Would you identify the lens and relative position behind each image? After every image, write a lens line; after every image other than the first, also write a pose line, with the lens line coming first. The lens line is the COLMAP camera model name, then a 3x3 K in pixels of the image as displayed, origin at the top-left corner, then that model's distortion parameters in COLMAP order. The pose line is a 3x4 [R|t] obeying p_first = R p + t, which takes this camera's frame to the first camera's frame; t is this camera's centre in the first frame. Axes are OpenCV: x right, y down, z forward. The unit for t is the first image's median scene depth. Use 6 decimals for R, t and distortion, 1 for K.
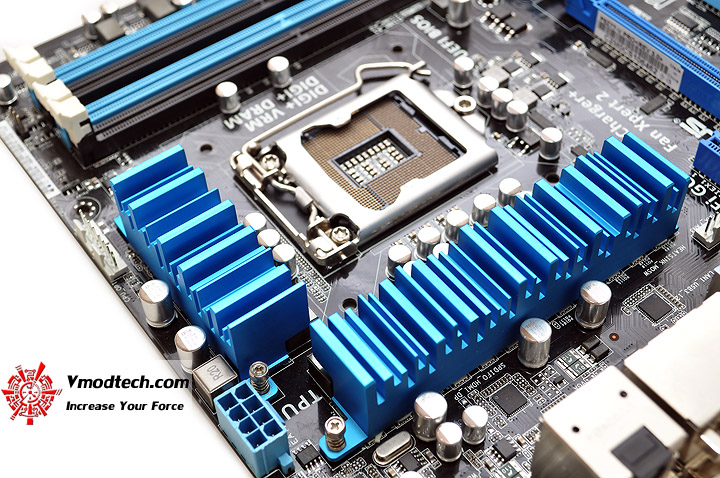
lens RADIAL K [[1044.7, 0, 360.0], [0, 1044.7, 239.0], [0, 0, 1]] dist [0.010338, -0.029262]
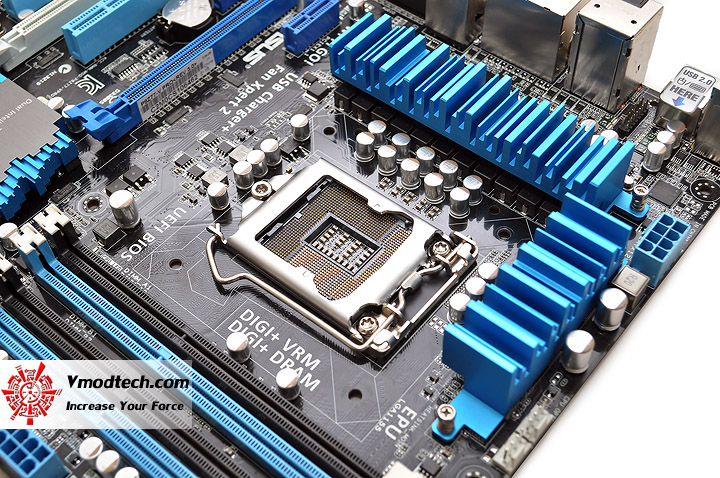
lens RADIAL K [[930.9, 0, 360.0], [0, 930.9, 239.0], [0, 0, 1]] dist [-0.019819, -0.070294]
pose [[-0.233744, -0.743364, 0.626716, -0.554864], [0.774395, 0.247436, 0.582313, -0.590041], [-0.587943, 0.621438, 0.517821, 0.479230]]
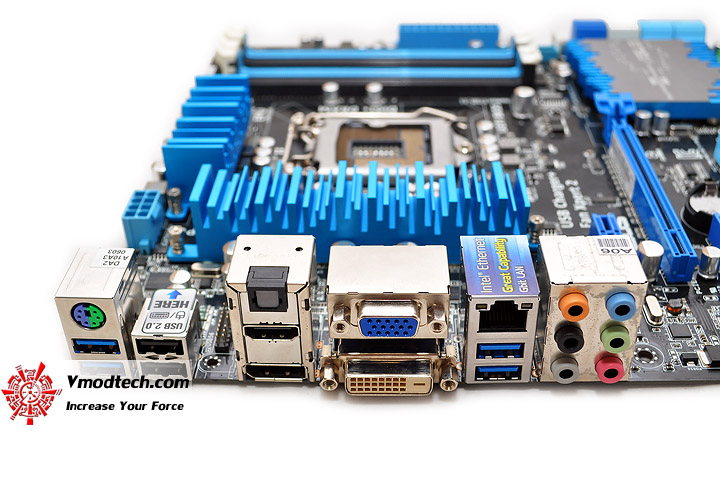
lens RADIAL K [[821.5, 0, 360.0], [0, 821.5, 239.0], [0, 0, 1]] dist [-0.023053, -0.017902]
pose [[0.783643, 0.371187, -0.498120, 0.542221], [-0.484867, 0.866737, -0.116922, 0.149278], [0.388339, 0.333147, 0.859189, 0.120246]]
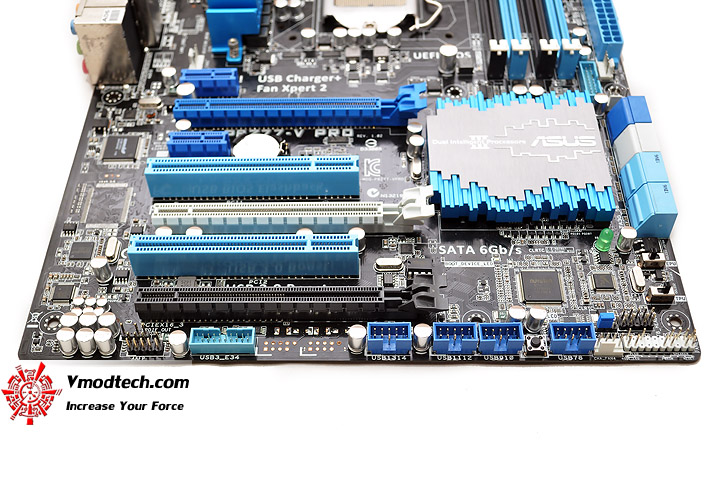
lens RADIAL K [[924.2, 0, 360.0], [0, 924.2, 239.0], [0, 0, 1]] dist [-0.059993, -0.036693]
pose [[-0.598381, 0.651119, -0.466888, 0.937844], [-0.591807, 0.033627, 0.805378, -1.190469], [0.540097, 0.758230, 0.365215, 0.734446]]
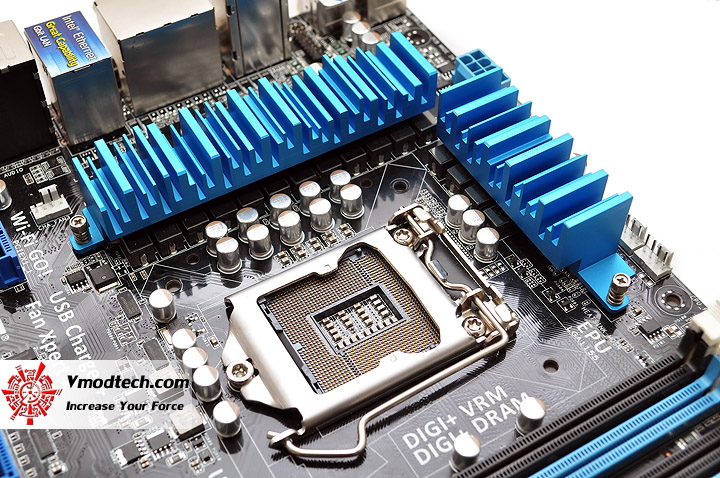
lens RADIAL K [[1007.4, 0, 360.0], [0, 1007.4, 239.0], [0, 0, 1]] dist [-0.023370, -0.008732]
pose [[-0.993885, -0.062228, 0.091219, -0.060095], [0.101225, -0.183365, 0.977819, -0.875883], [-0.044121, 0.981073, 0.188543, 0.741310]]
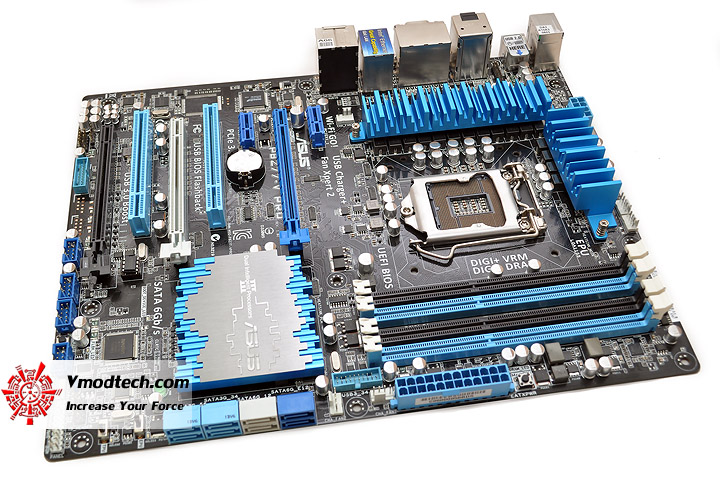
lens RADIAL K [[805.4, 0, 360.0], [0, 805.4, 239.0], [0, 0, 1]] dist [-0.043126, -0.005919]
pose [[-0.879155, -0.340640, 0.333242, -0.292812], [0.391208, -0.116607, 0.912885, -1.383616], [-0.272107, 0.932935, 0.235777, 0.747709]]
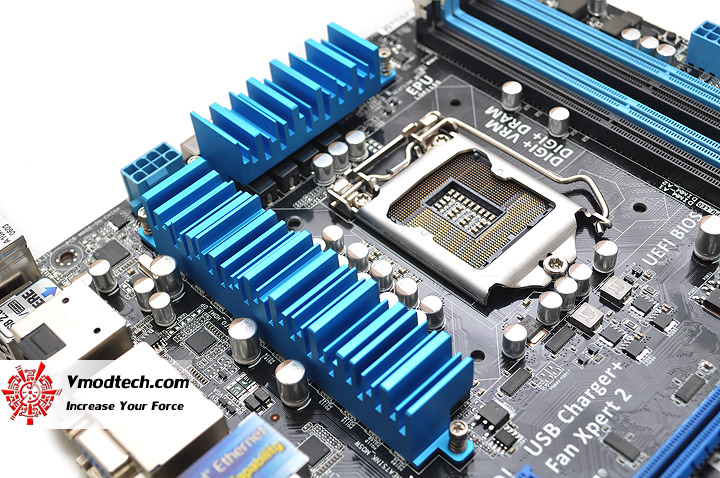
lens RADIAL K [[1044.7, 0, 360.0], [0, 1044.7, 239.0], [0, 0, 1]] dist [0.010338, -0.029262]
pose [[0.142752, 0.746599, -0.649778, 0.656828], [-0.720803, 0.528321, 0.448688, -0.428586], [0.678281, 0.404311, 0.613569, 0.307322]]
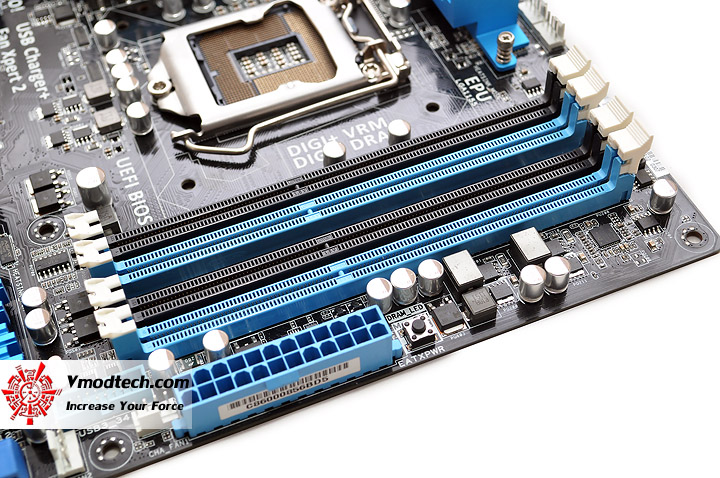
lens RADIAL K [[1100.3, 0, 360.0], [0, 1100.3, 239.0], [0, 0, 1]] dist [-0.010819, 0.013435]
pose [[-0.965995, -0.151234, 0.209720, -0.308103], [0.235496, -0.179731, 0.955112, -1.068274], [-0.106752, 0.972021, 0.209234, 0.903214]]
